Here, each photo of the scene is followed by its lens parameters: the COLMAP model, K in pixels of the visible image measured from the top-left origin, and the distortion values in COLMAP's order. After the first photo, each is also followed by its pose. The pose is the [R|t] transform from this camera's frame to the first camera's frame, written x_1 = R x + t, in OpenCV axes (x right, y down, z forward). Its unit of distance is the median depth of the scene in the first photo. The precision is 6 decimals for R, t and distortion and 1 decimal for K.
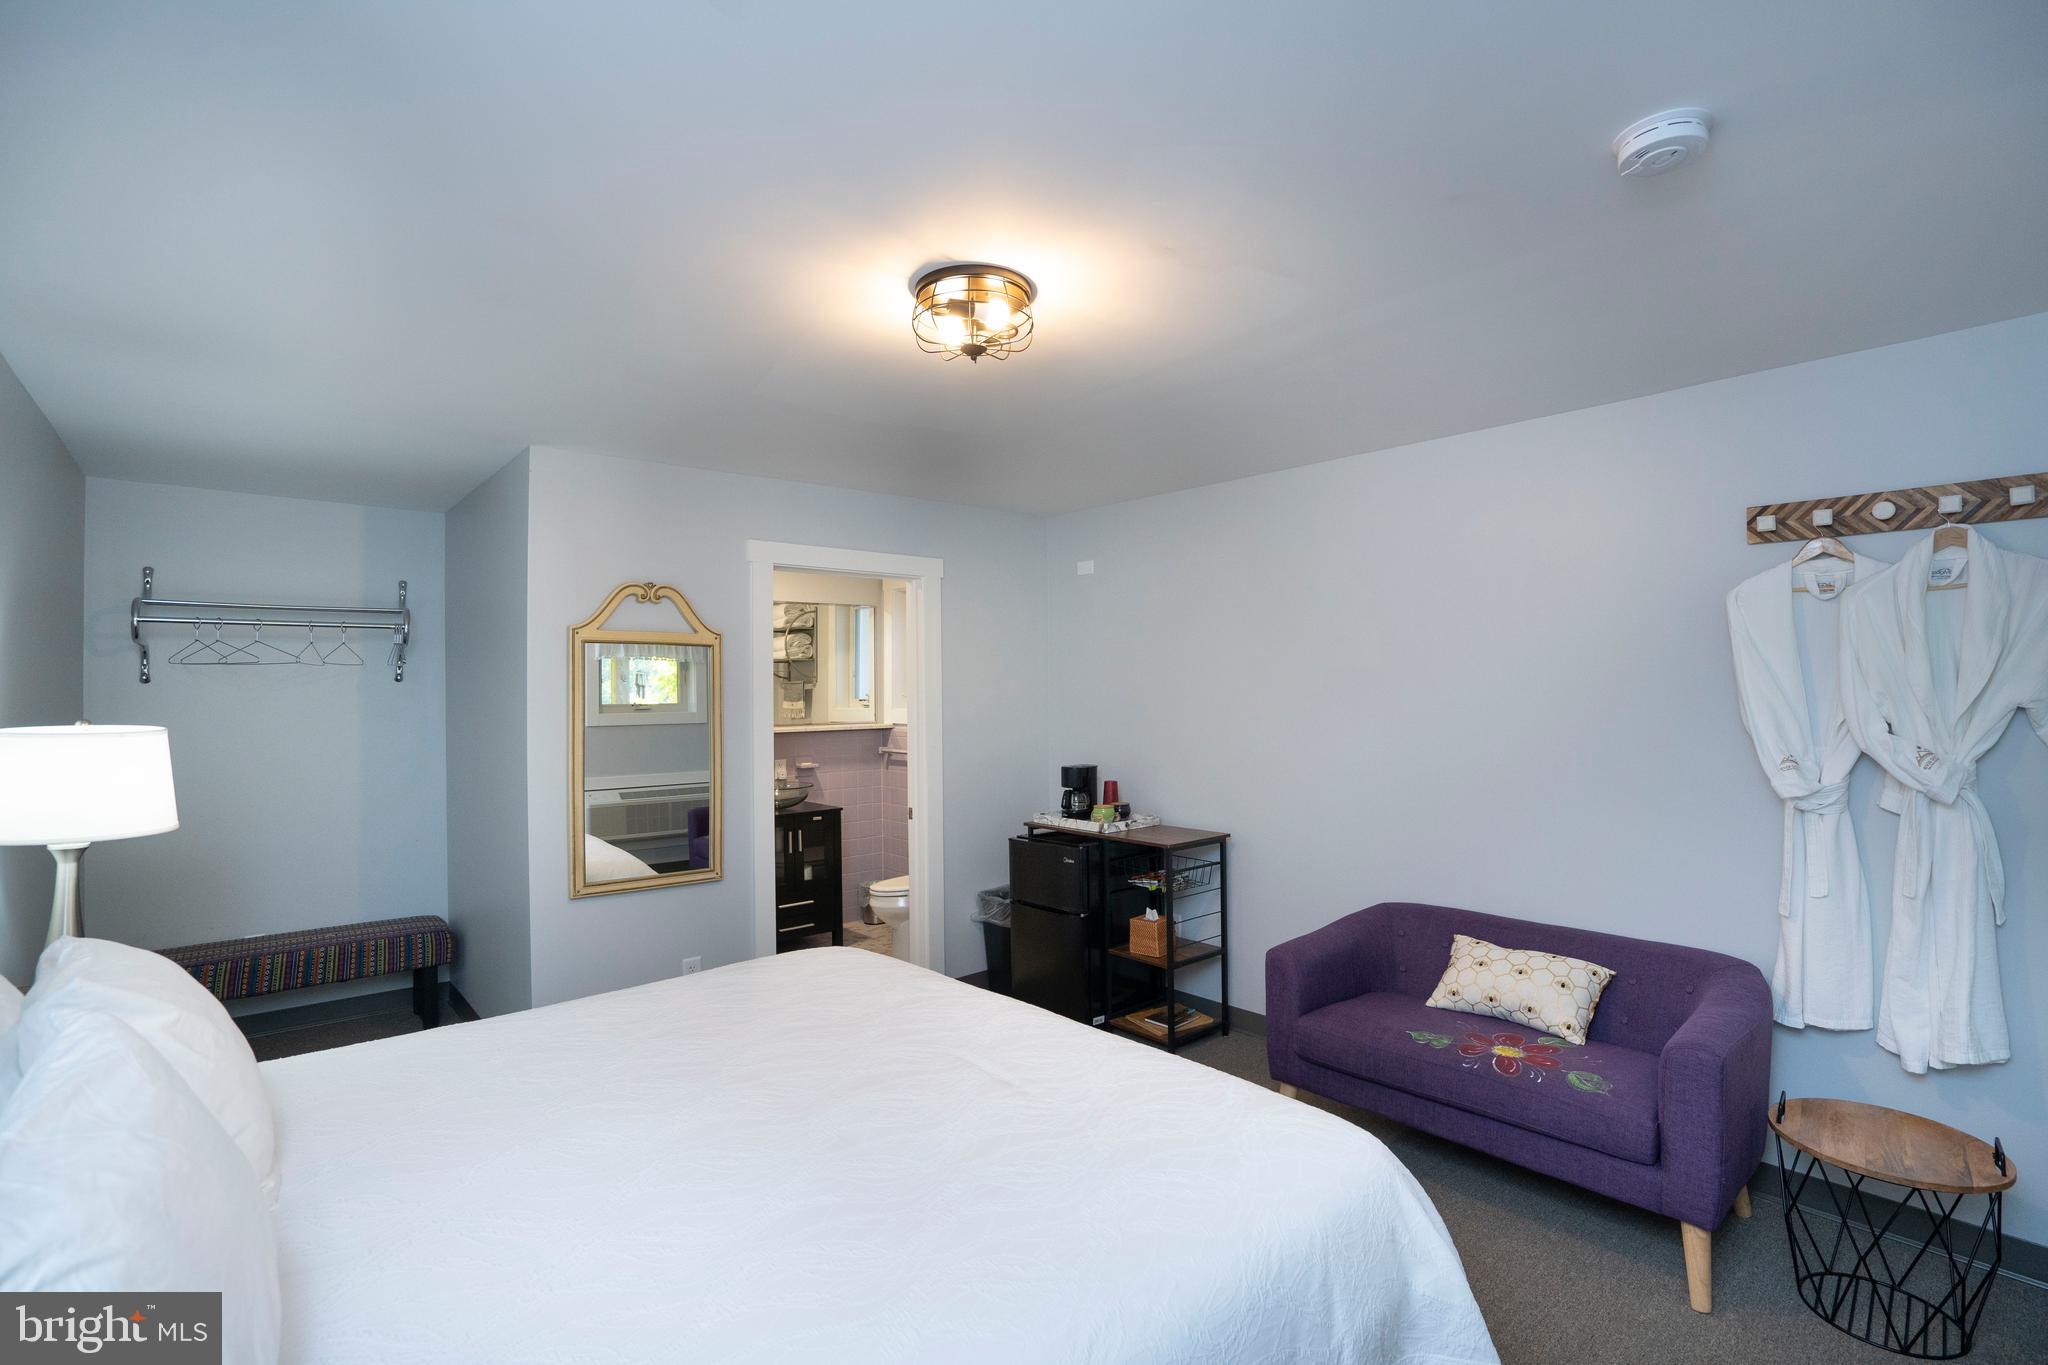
lens RADIAL K [[944.8, 0, 1030.1], [0, 944.8, 691.5], [0, 0, 1]] dist [-0.030271, 0.000505]
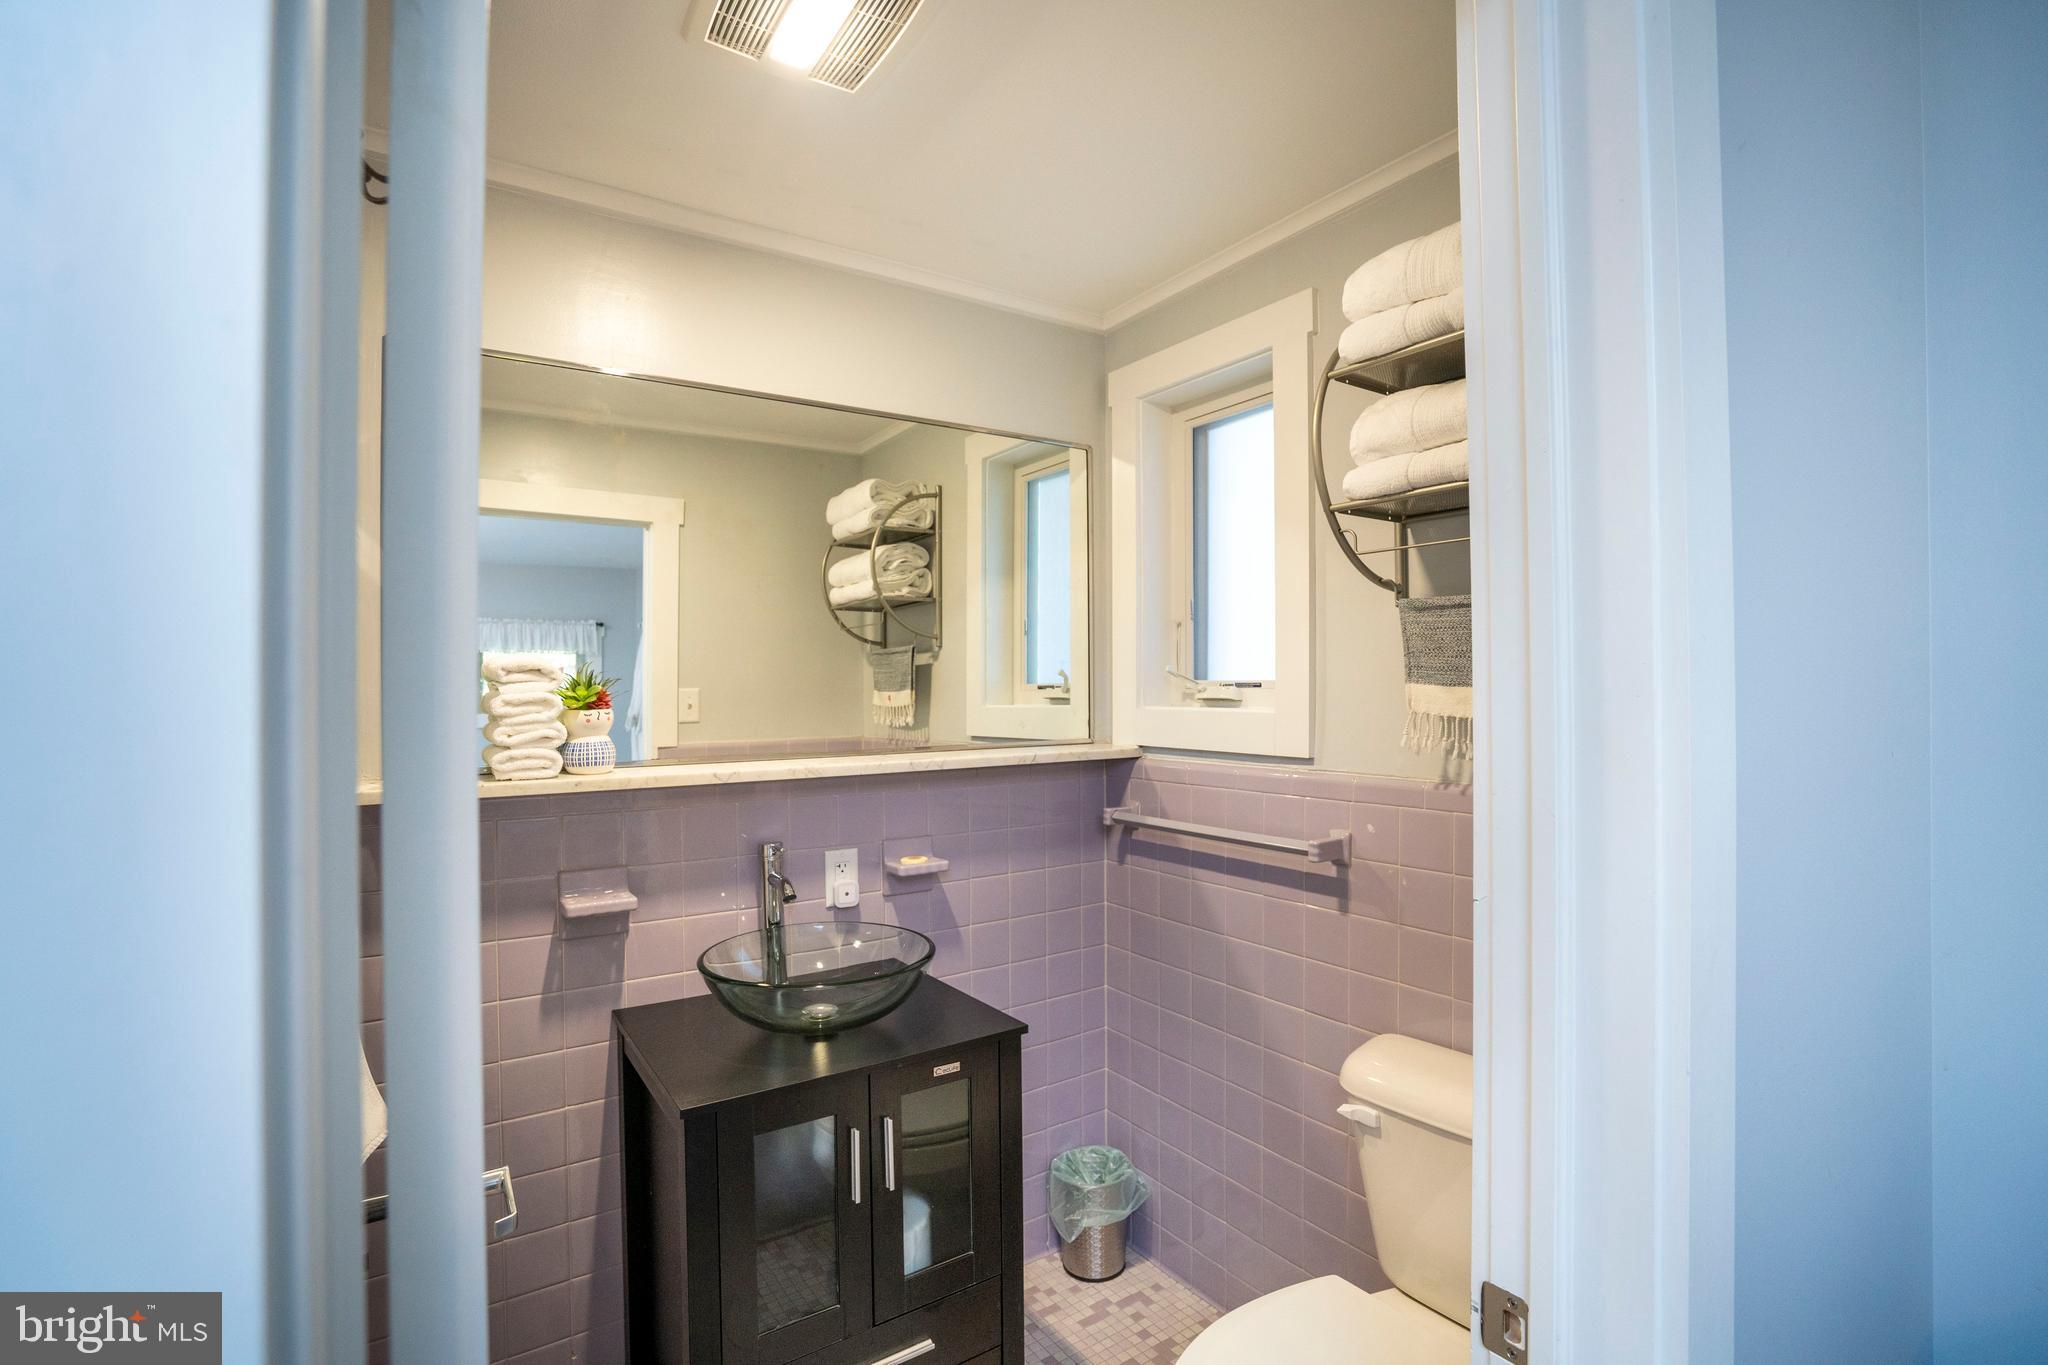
lens RADIAL K [[944.8, 0, 1026.3], [0, 944.8, 693.2], [0, 0, 1]] dist [-0.030271, 0.000505]
pose [[0.991838, 0.000005, -0.127503, -0.128327], [0.000267, 0.999998, 0.002114, 0.010644], [0.127503, -0.002131, 0.991836, 0.558269]]
